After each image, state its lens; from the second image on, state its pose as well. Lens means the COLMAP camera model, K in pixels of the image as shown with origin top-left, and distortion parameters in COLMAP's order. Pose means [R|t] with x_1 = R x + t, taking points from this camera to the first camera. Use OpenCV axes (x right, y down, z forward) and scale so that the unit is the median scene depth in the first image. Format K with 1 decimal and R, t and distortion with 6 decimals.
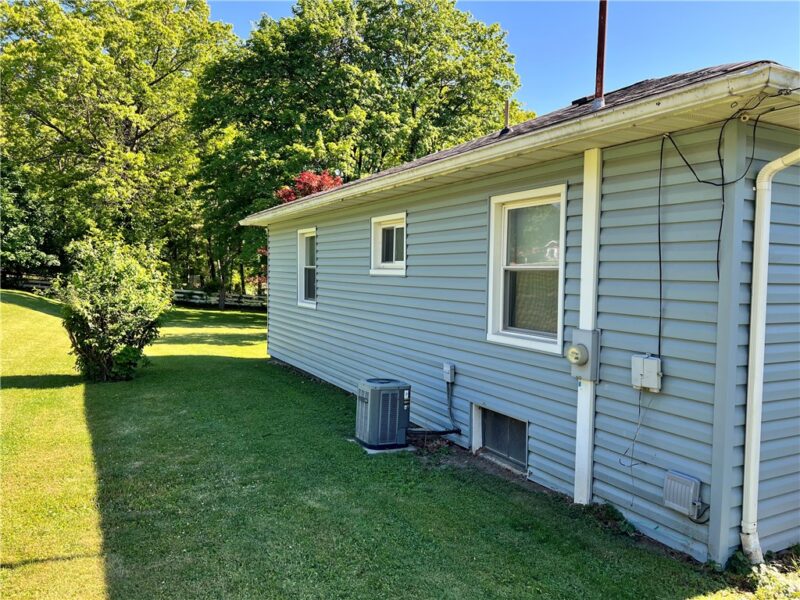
lens RADIAL K [[608.1, 0, 398.3], [0, 608.1, 299.8], [0, 0, 1]] dist [0.025931, -0.031101]
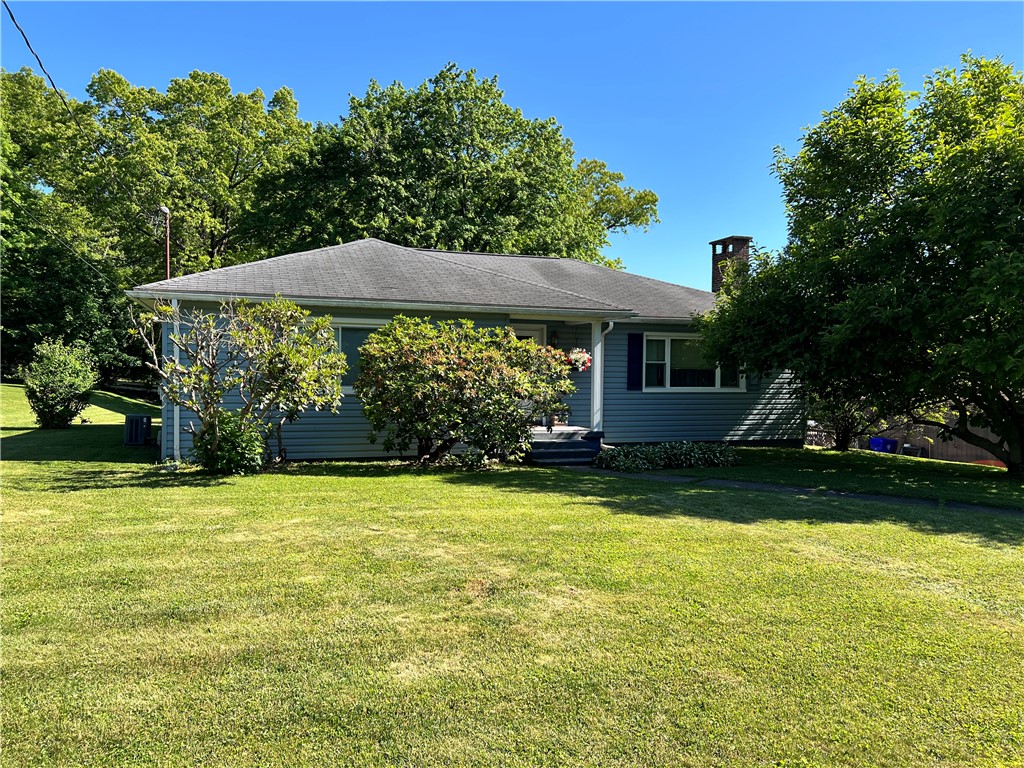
lens RADIAL K [[778.3, 0, 514.7], [0, 778.3, 383.3], [0, 0, 1]] dist [0.025931, -0.031101]
pose [[0.990922, -0.006865, -0.134260, 0.325627], [0.002103, 0.999365, -0.035576, 0.026646], [0.134419, 0.034970, 0.990307, -0.291318]]
